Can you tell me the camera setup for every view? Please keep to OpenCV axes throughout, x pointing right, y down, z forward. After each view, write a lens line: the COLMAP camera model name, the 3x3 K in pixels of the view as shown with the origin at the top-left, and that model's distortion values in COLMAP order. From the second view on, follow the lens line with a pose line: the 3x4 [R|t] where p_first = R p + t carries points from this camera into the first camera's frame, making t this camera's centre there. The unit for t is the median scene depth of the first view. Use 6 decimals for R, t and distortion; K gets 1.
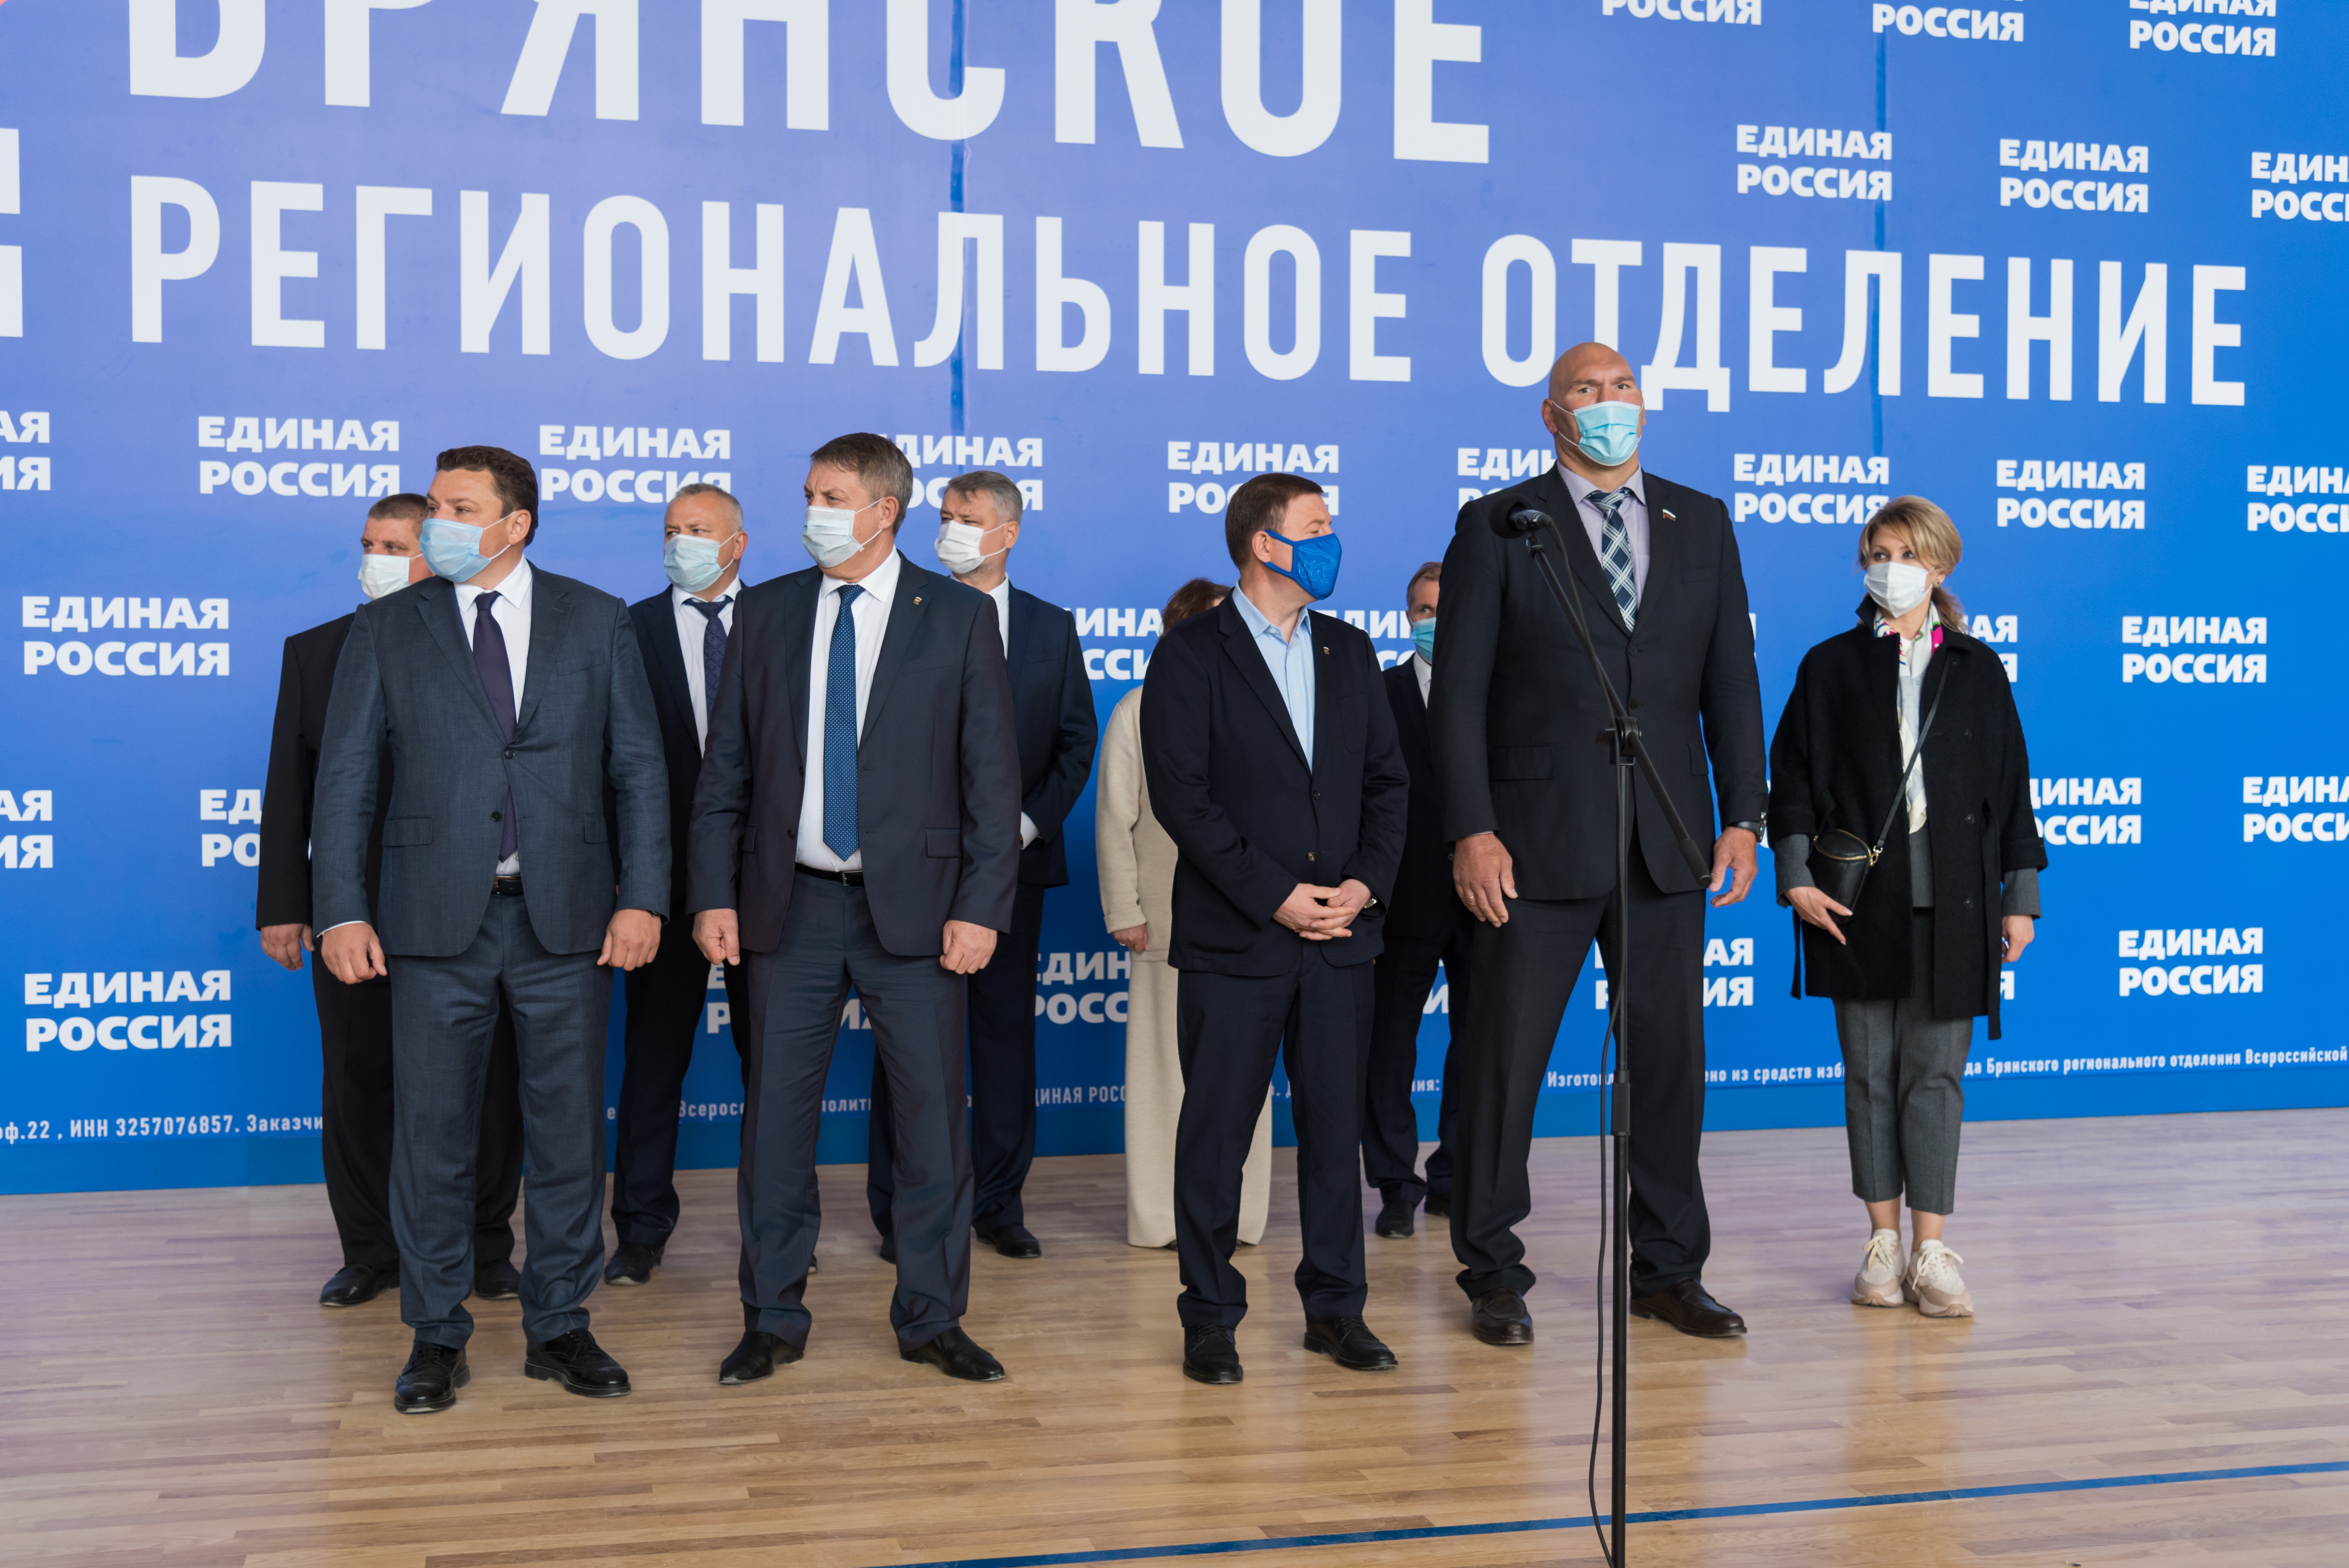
lens RADIAL K [[2456.7, 0, 1162.0], [0, 2456.7, 687.1], [0, 0, 1]] dist [0.008079, 0.000000]
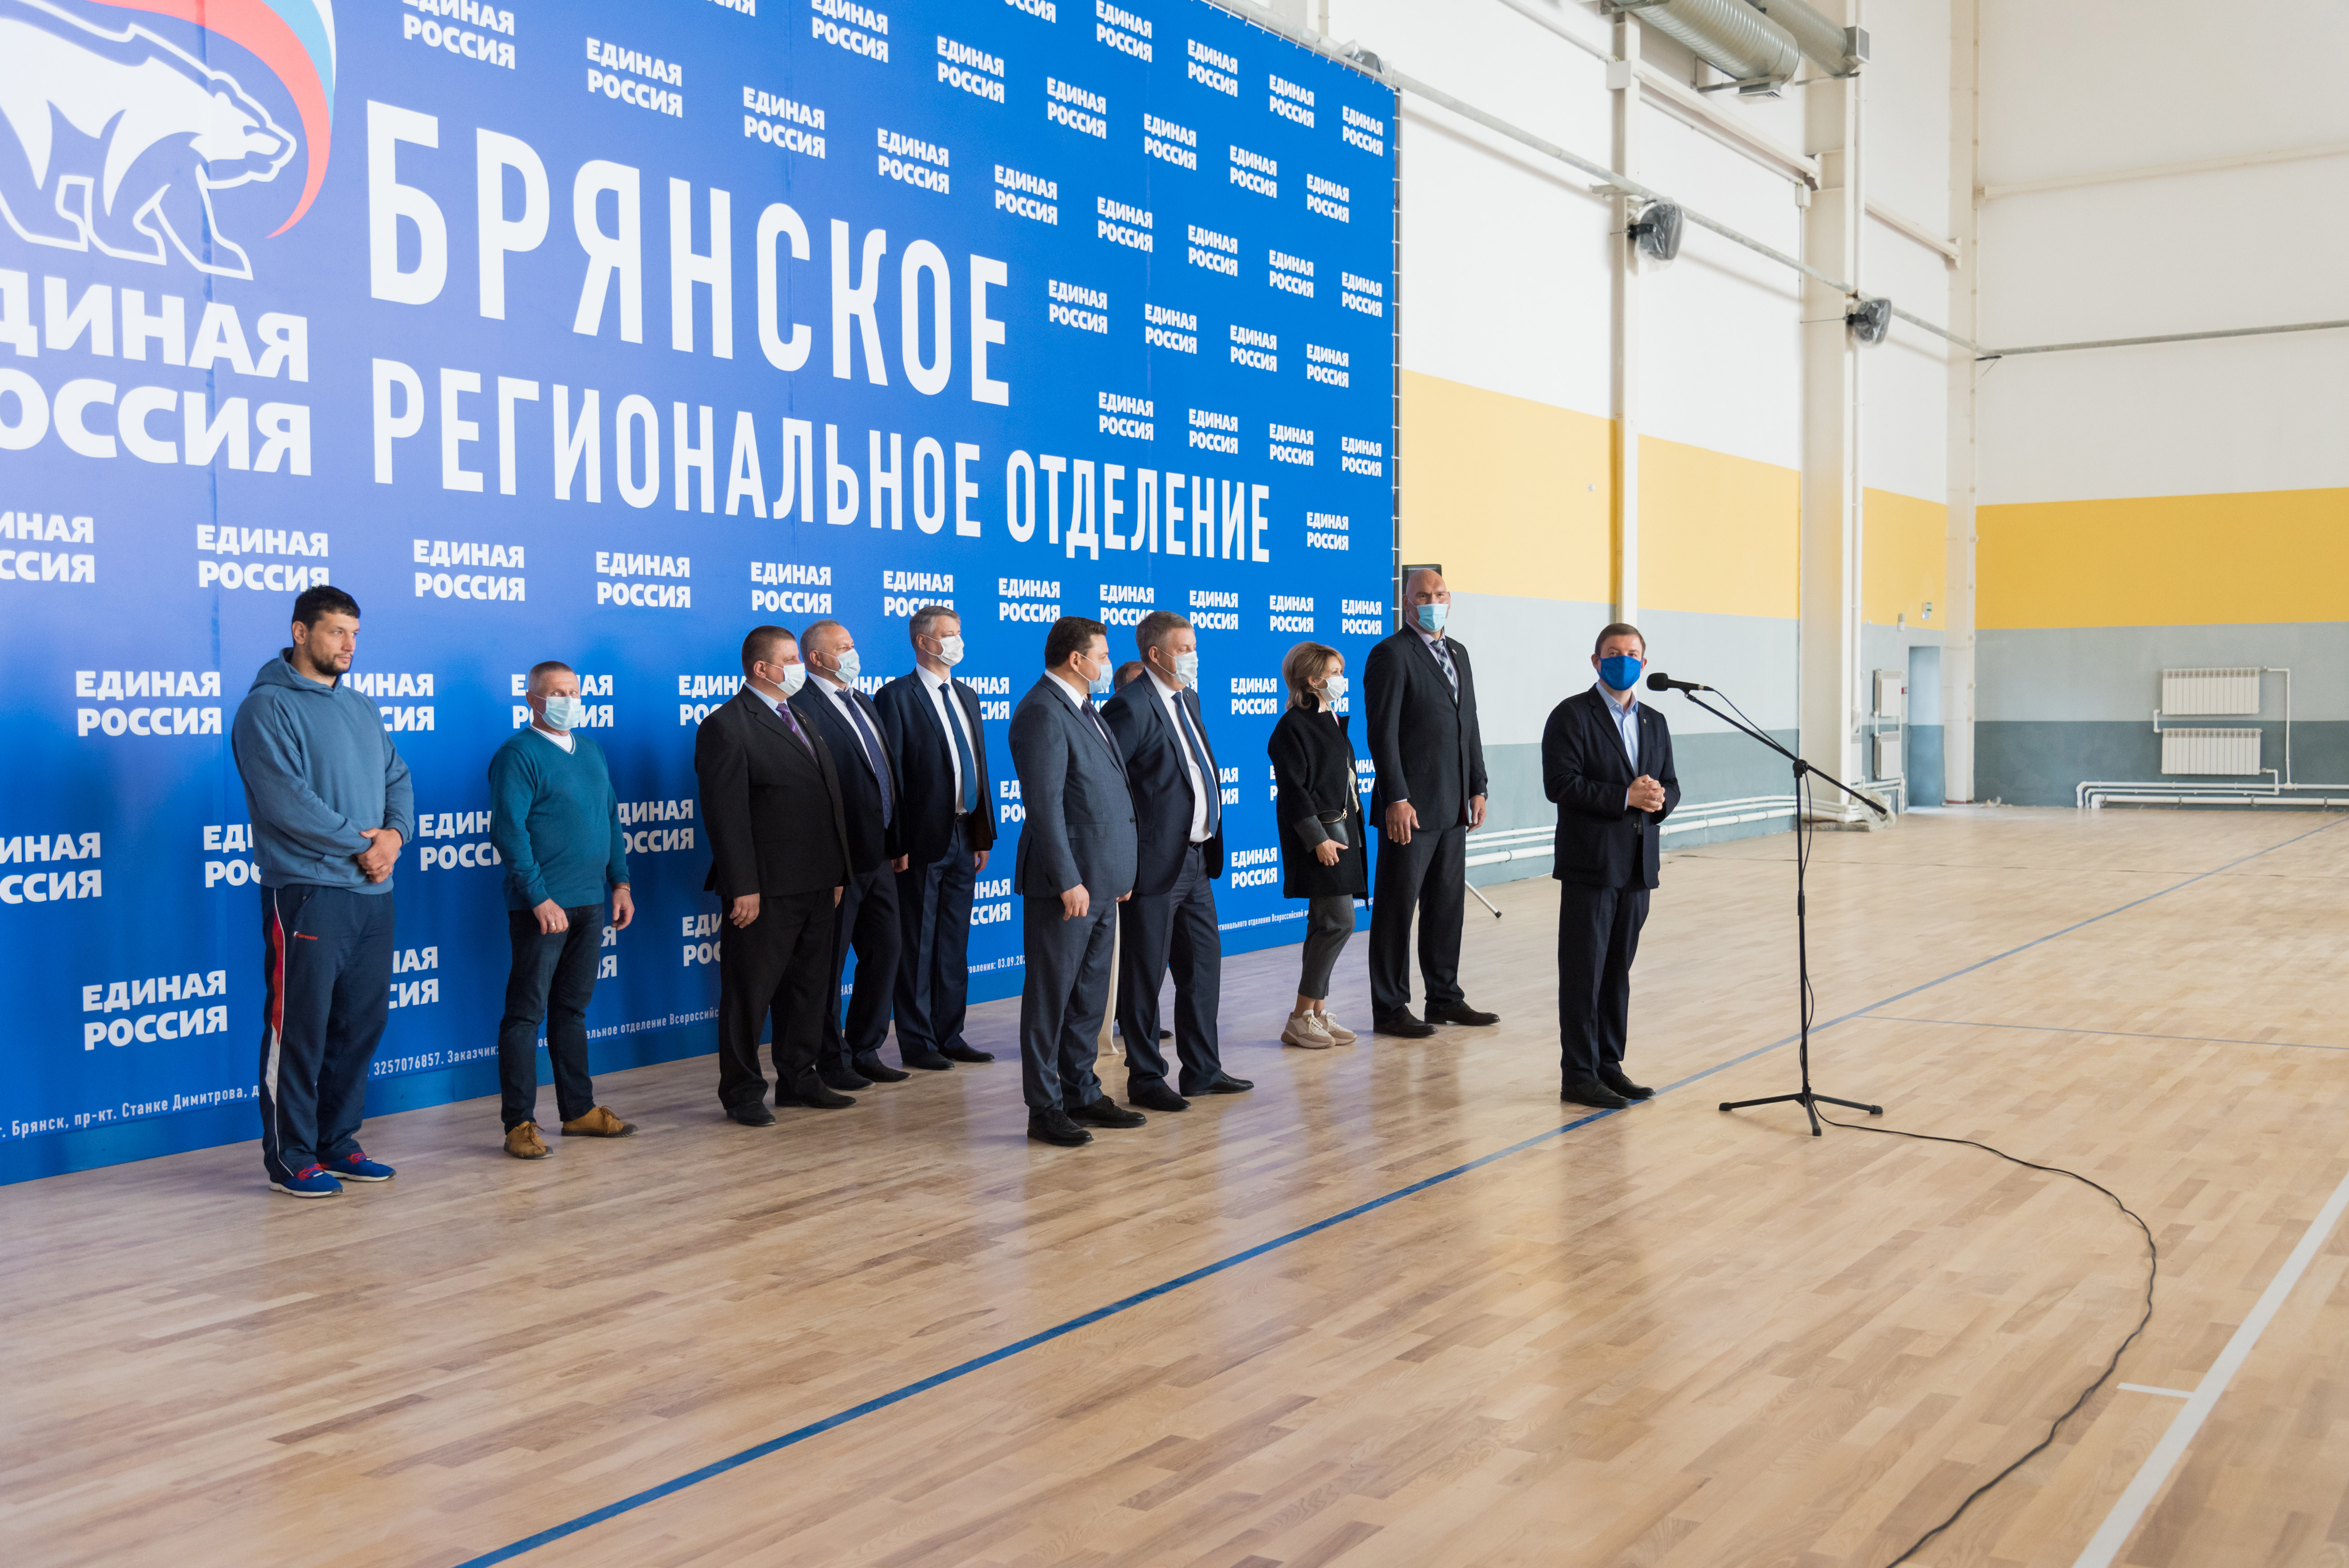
lens RADIAL K [[2405.1, 0, 1176.4], [0, 2405.1, 793.5], [0, 0, 1]] dist [0.031603, 0.000000]
pose [[0.694714, -0.039993, 0.718173, -0.943514], [0.024104, 0.999187, 0.032325, -0.002616], [-0.718882, -0.005146, 0.695113, -0.202705]]
